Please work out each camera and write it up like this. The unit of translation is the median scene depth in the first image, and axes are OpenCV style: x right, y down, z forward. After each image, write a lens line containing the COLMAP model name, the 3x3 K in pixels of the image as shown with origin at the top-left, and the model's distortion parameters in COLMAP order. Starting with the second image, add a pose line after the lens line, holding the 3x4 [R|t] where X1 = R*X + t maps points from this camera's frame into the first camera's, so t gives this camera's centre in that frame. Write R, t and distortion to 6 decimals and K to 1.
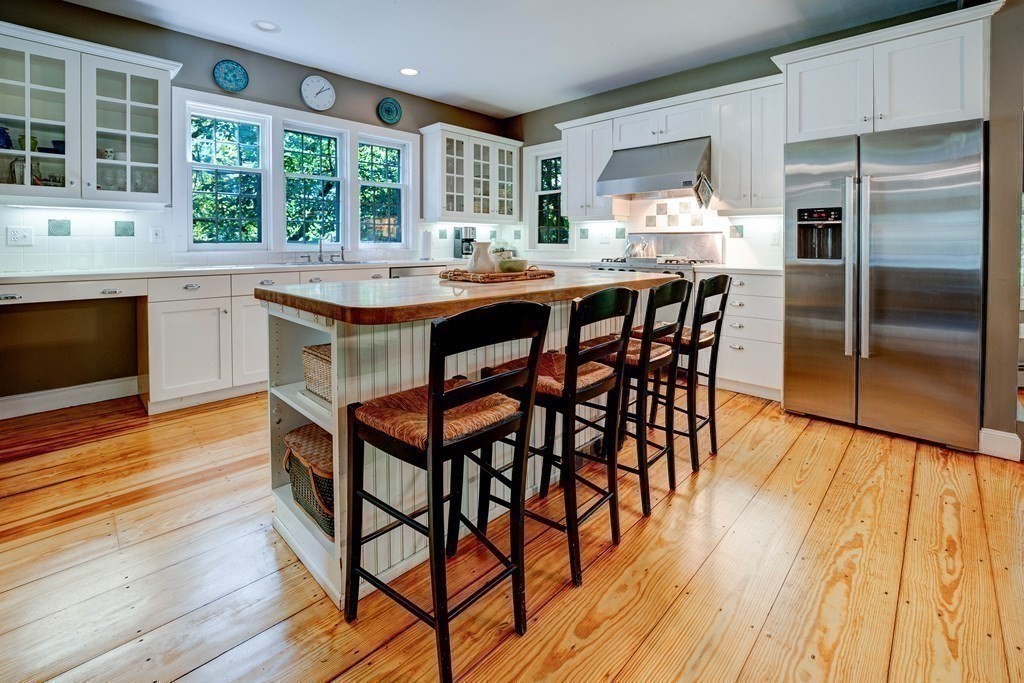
lens RADIAL K [[442.3, 0, 507.0], [0, 442.3, 252.1], [0, 0, 1]] dist [-0.034085, 0.004021]
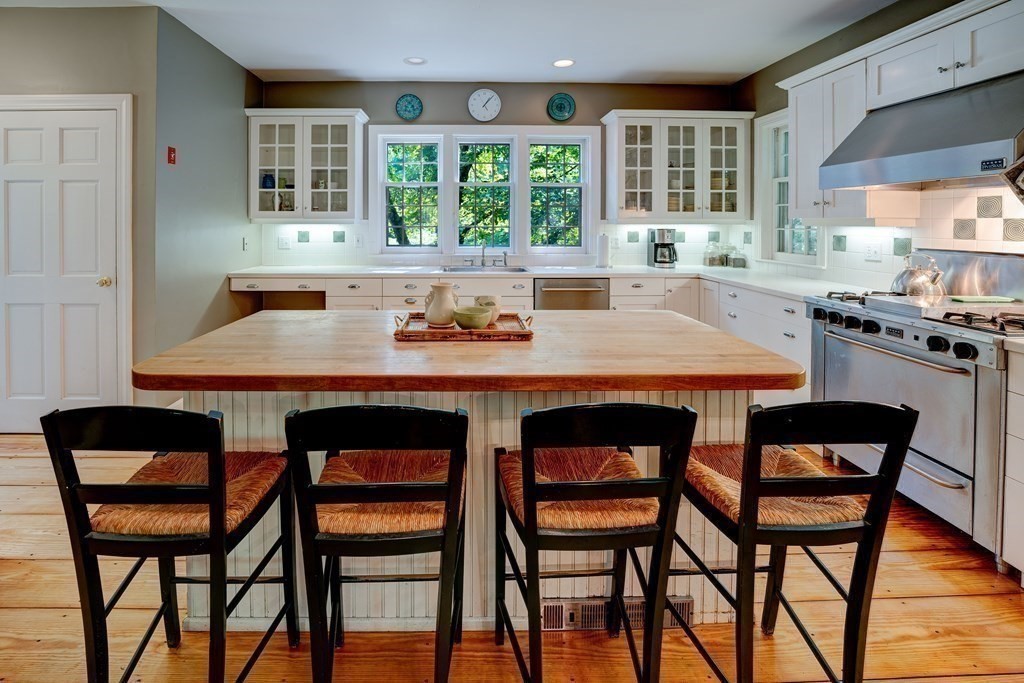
lens RADIAL K [[442.3, 0, 465.9], [0, 442.3, 224.9], [0, 0, 1]] dist [-0.034085, 0.004021]
pose [[0.709637, 0.004858, -0.704551, 0.256746], [-0.017924, 0.999777, -0.011161, -0.057545], [0.704339, 0.020549, 0.709566, 0.204842]]
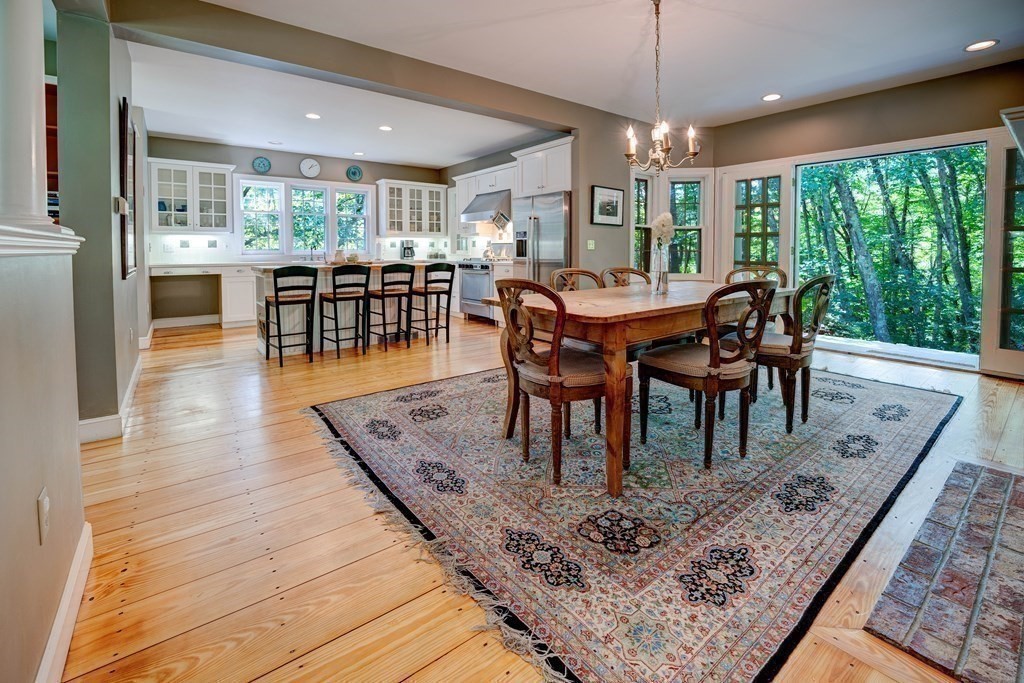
lens RADIAL K [[442.3, 0, 520.5], [0, 442.3, 262.7], [0, 0, 1]] dist [-0.034085, 0.004021]
pose [[0.993763, -0.000737, -0.111514, 0.580958], [0.001606, 0.999969, 0.007699, 0.016141], [0.111505, -0.007830, 0.993733, -0.646752]]
